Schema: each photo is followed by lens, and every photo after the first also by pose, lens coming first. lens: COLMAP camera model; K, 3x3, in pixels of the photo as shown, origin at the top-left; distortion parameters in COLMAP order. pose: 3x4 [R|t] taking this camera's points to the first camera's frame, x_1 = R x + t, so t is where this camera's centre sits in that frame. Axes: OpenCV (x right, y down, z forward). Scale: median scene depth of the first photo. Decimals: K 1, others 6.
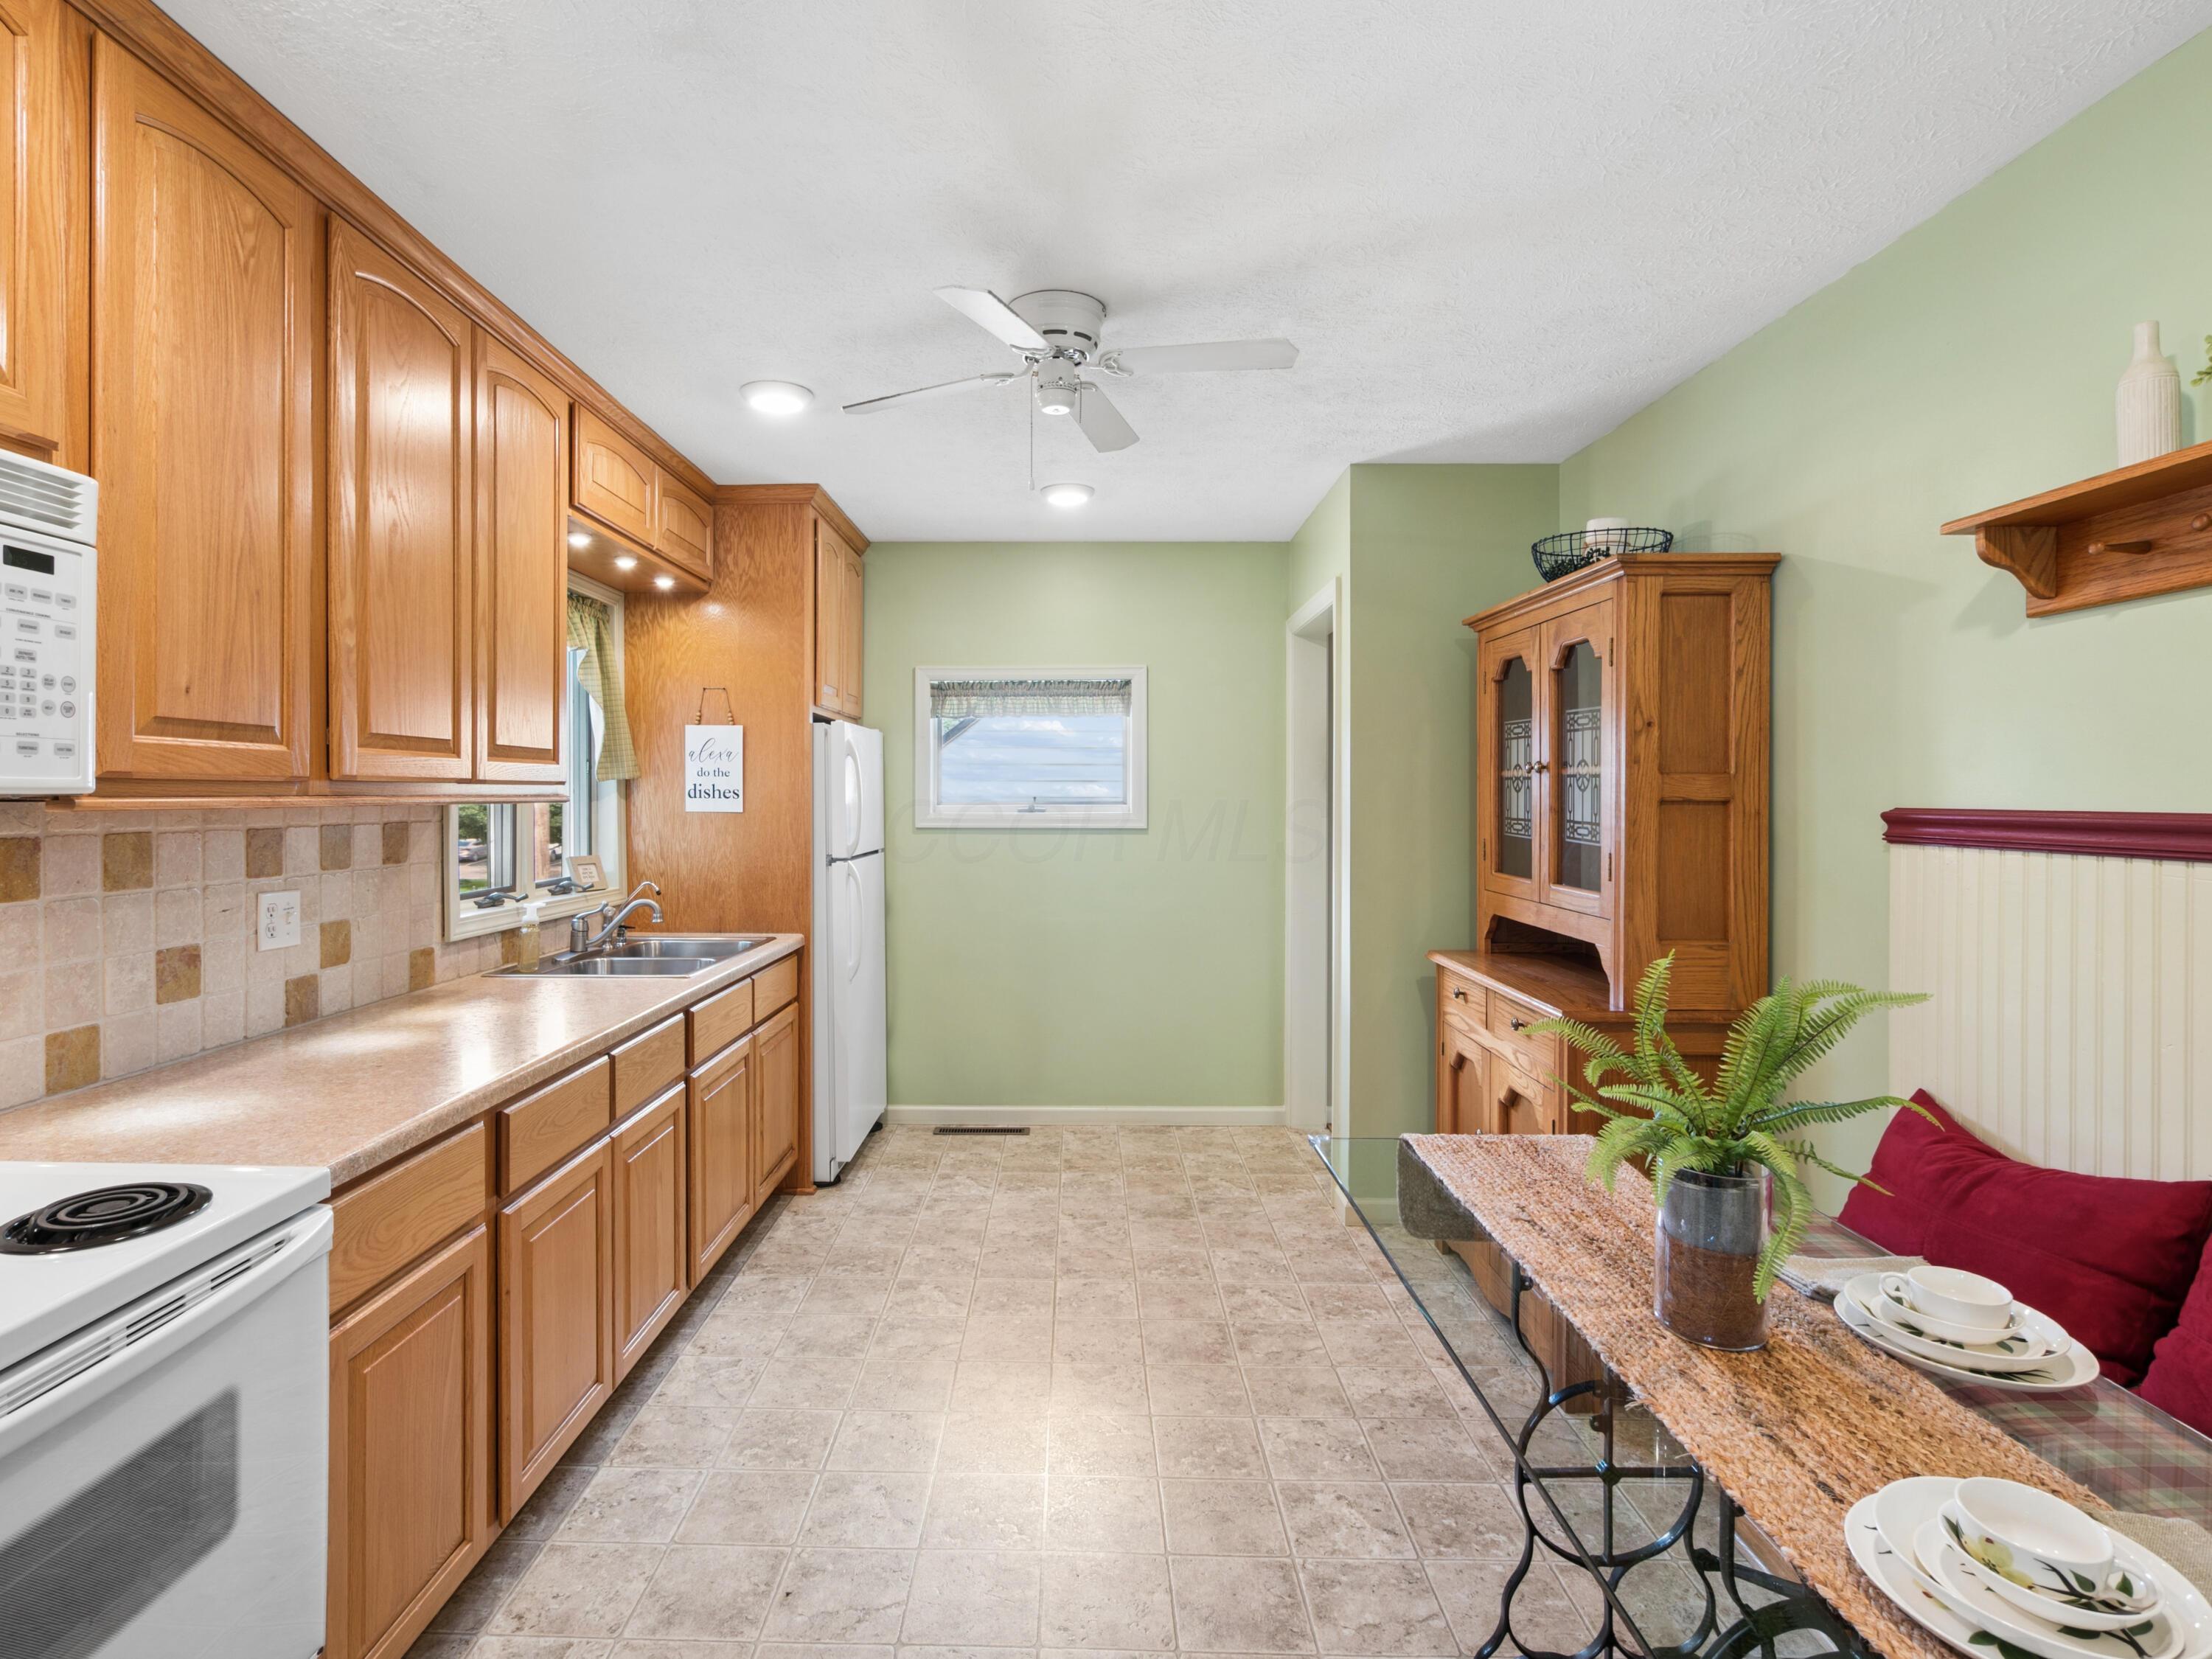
lens RADIAL K [[1073.6, 0, 1092.3], [0, 1073.6, 807.1], [0, 0, 1]] dist [-0.003017, -0.000688]
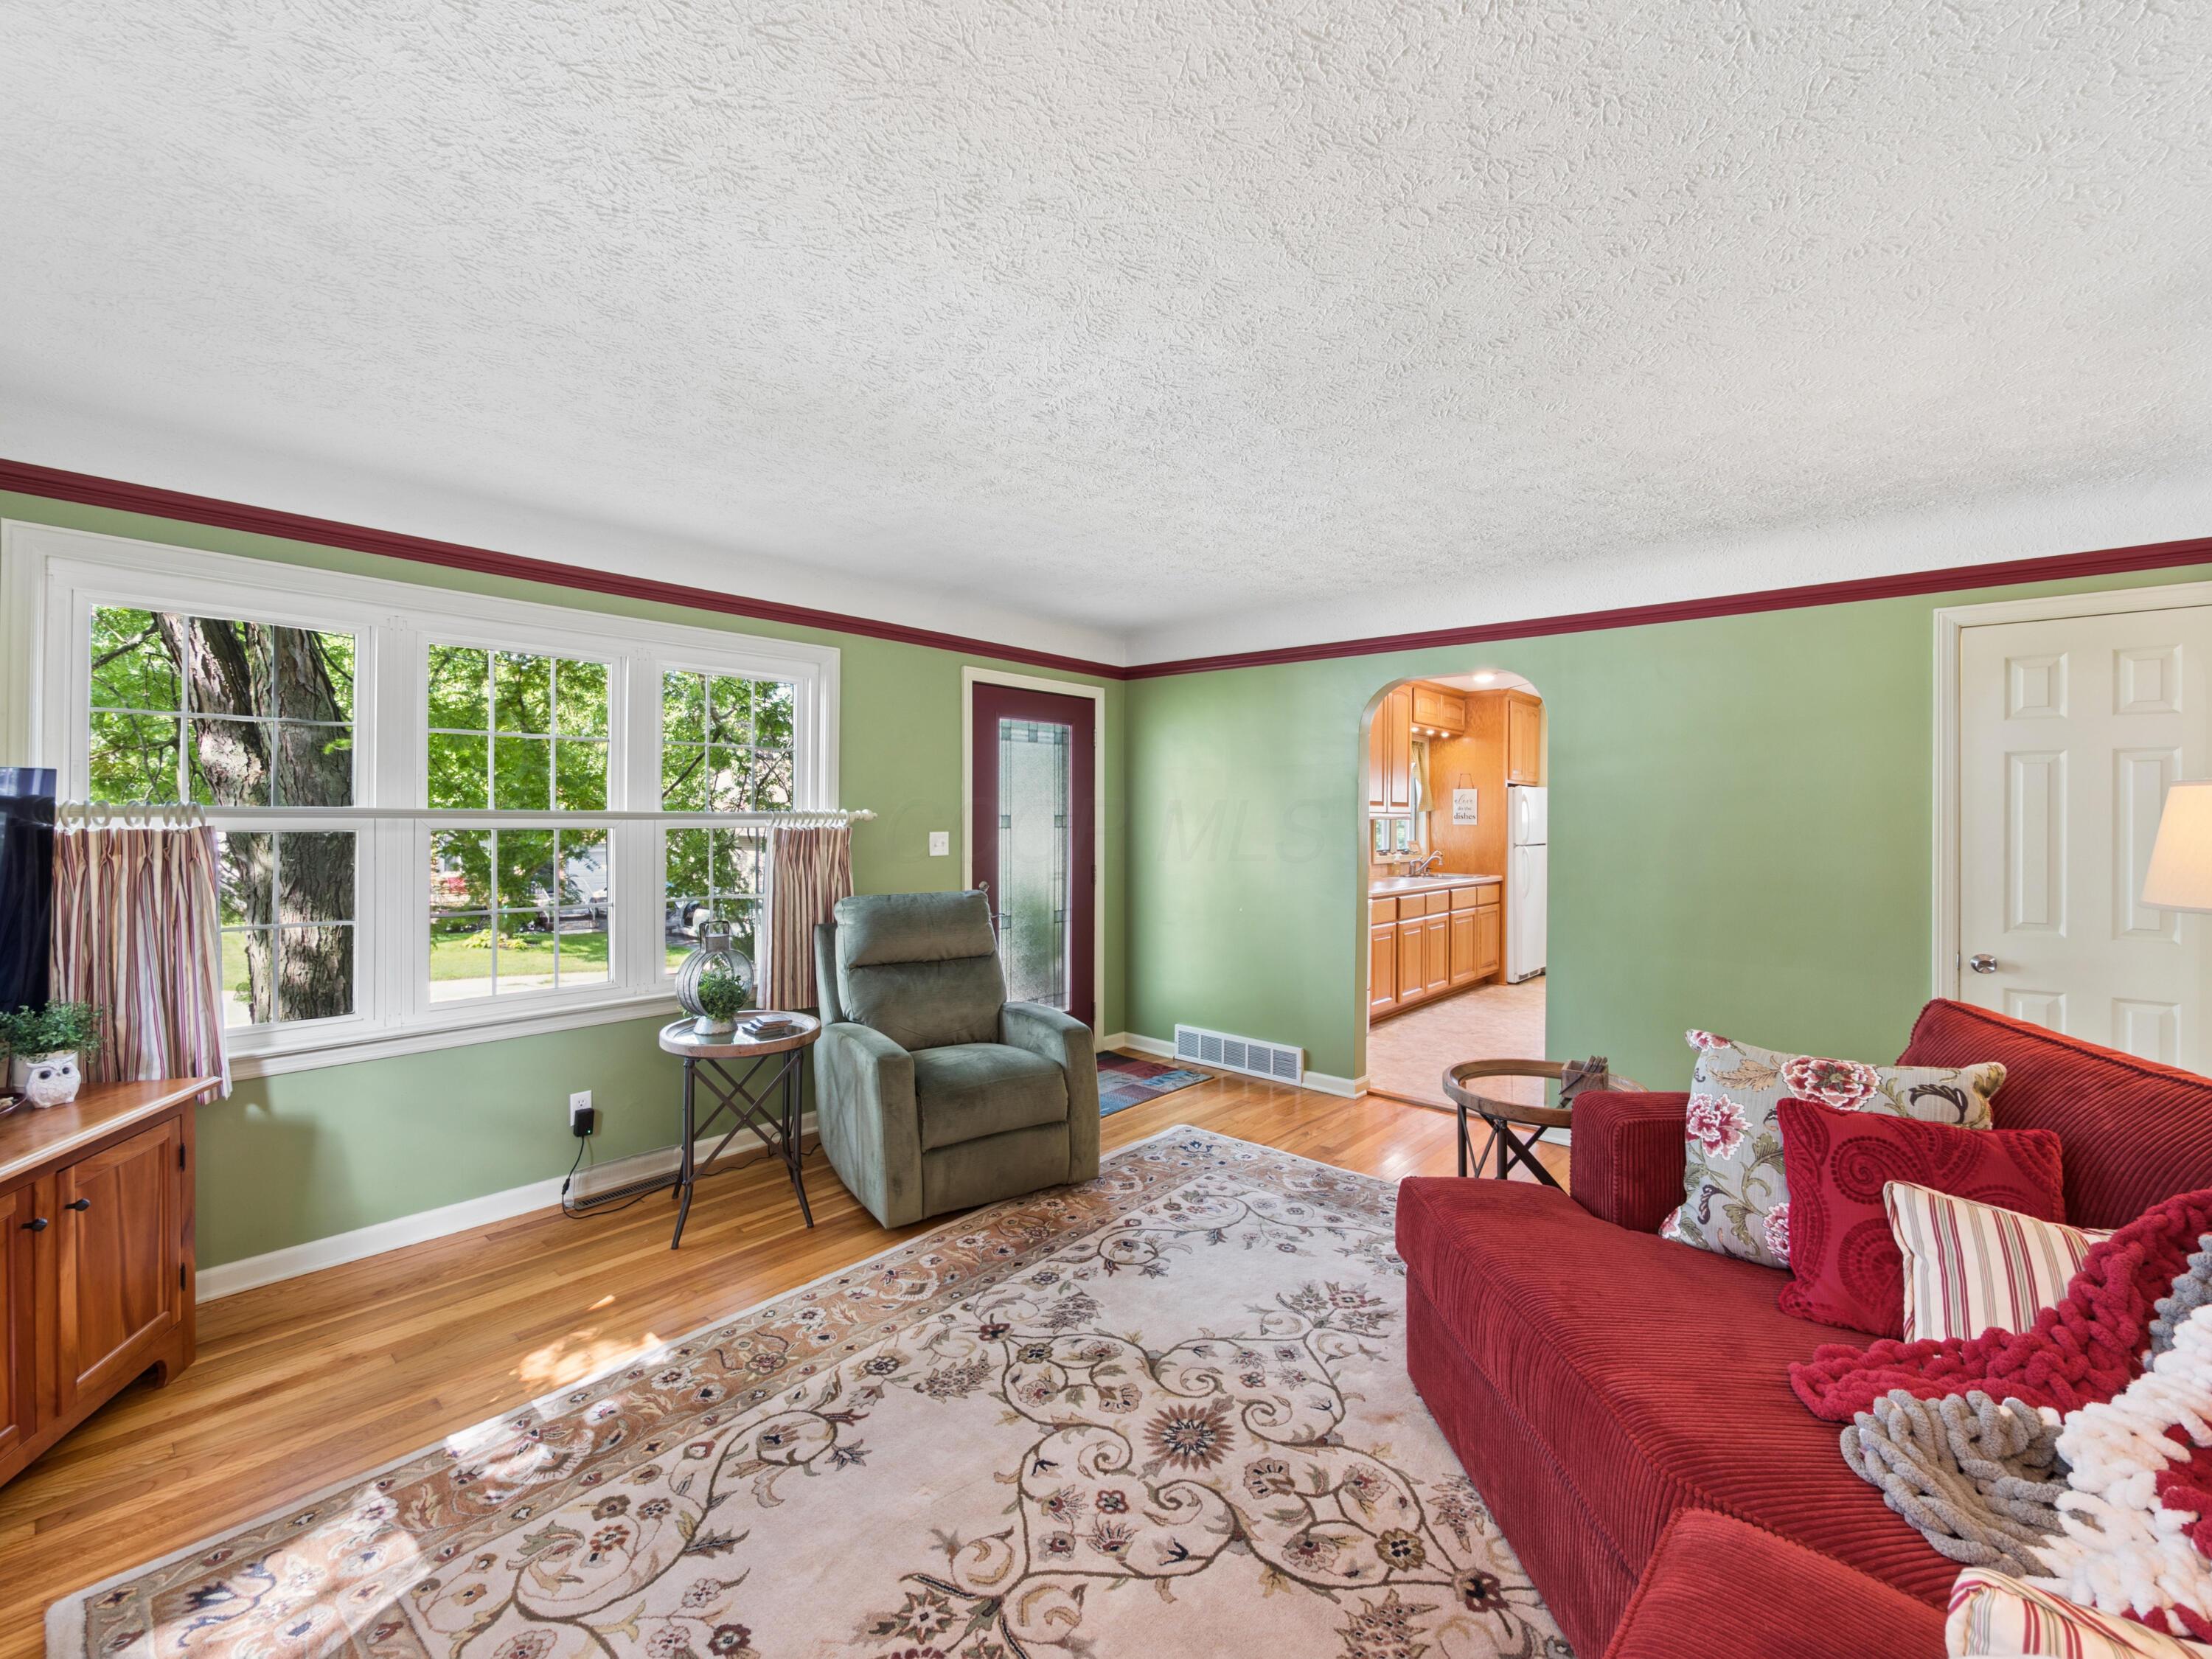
lens RADIAL K [[935.1, 0, 1092.0], [0, 935.1, 817.4], [0, 0, 1]] dist [-0.003253, 0.000769]
pose [[0.736256, 0.002558, -0.676699, 0.588241], [-0.008917, 0.999943, -0.005923, 0.011012], [0.676645, 0.010395, 0.736236, -1.451464]]
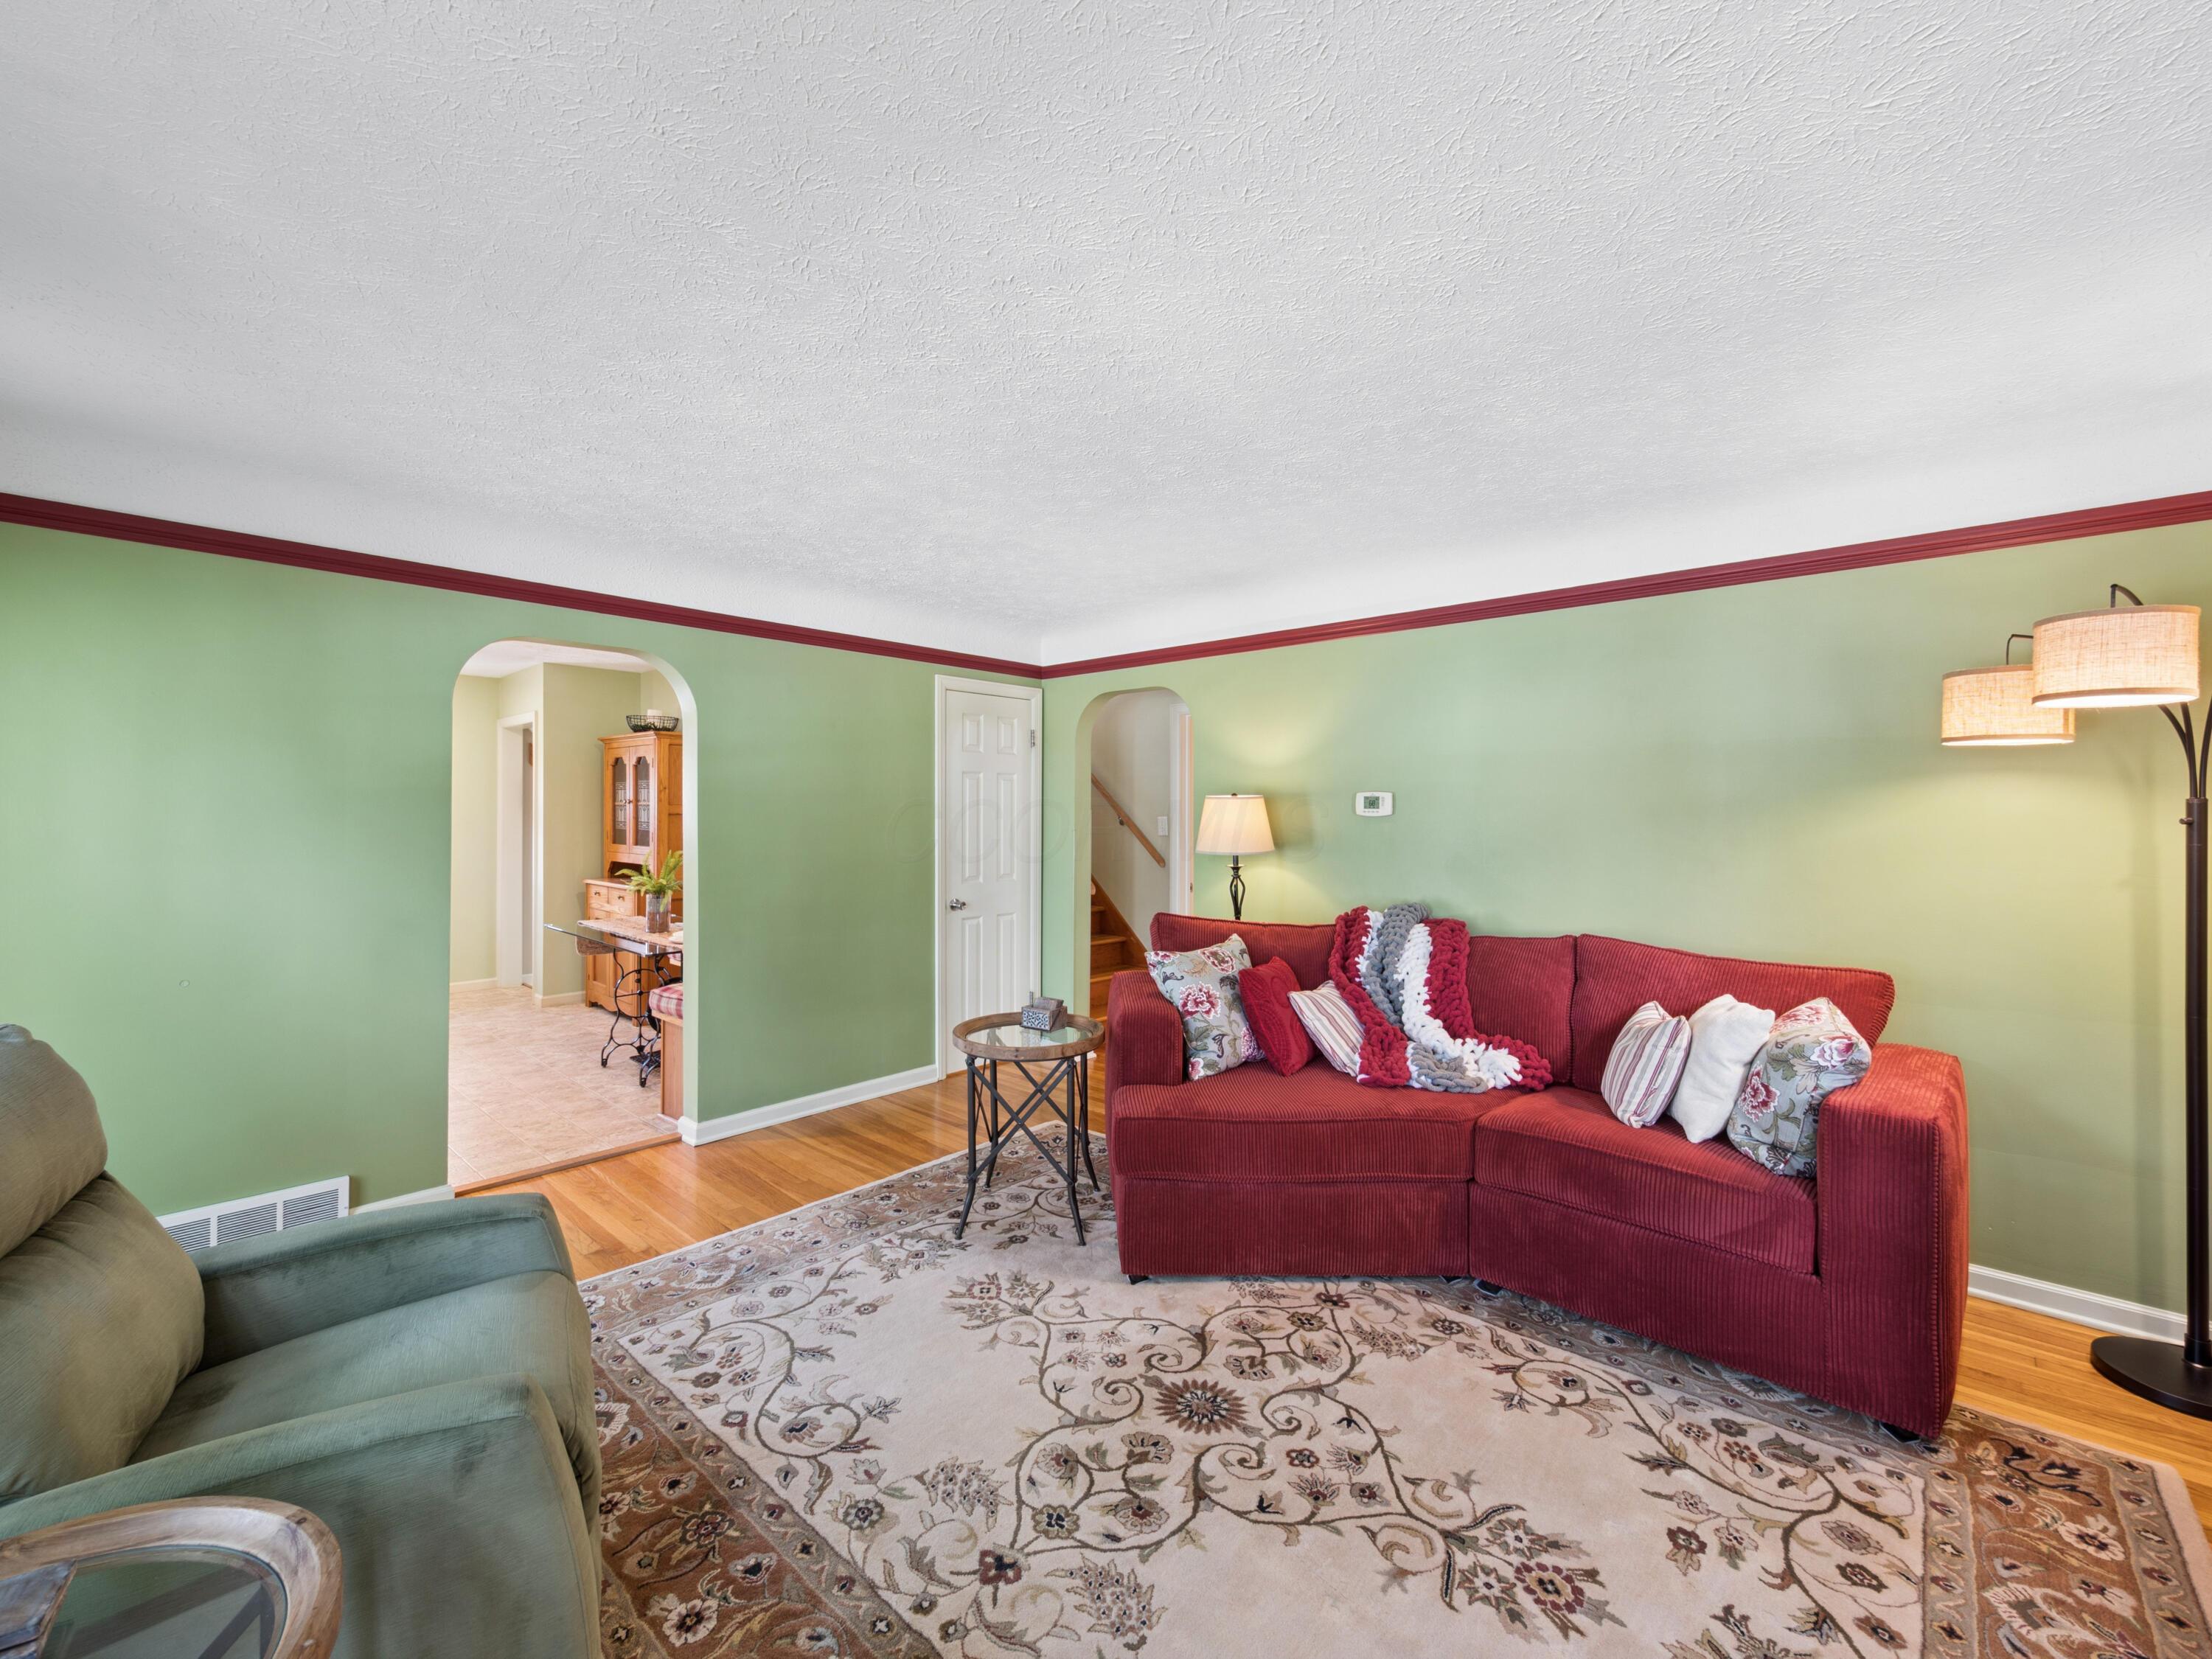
lens RADIAL K [[935.1, 0, 1109.8], [0, 935.1, 811.4], [0, 0, 1]] dist [-0.003253, 0.000769]
pose [[0.683109, -0.000246, 0.730316, -0.421724], [0.004793, 0.999980, -0.004146, 0.002071], [-0.730300, 0.006333, 0.683097, -1.336727]]
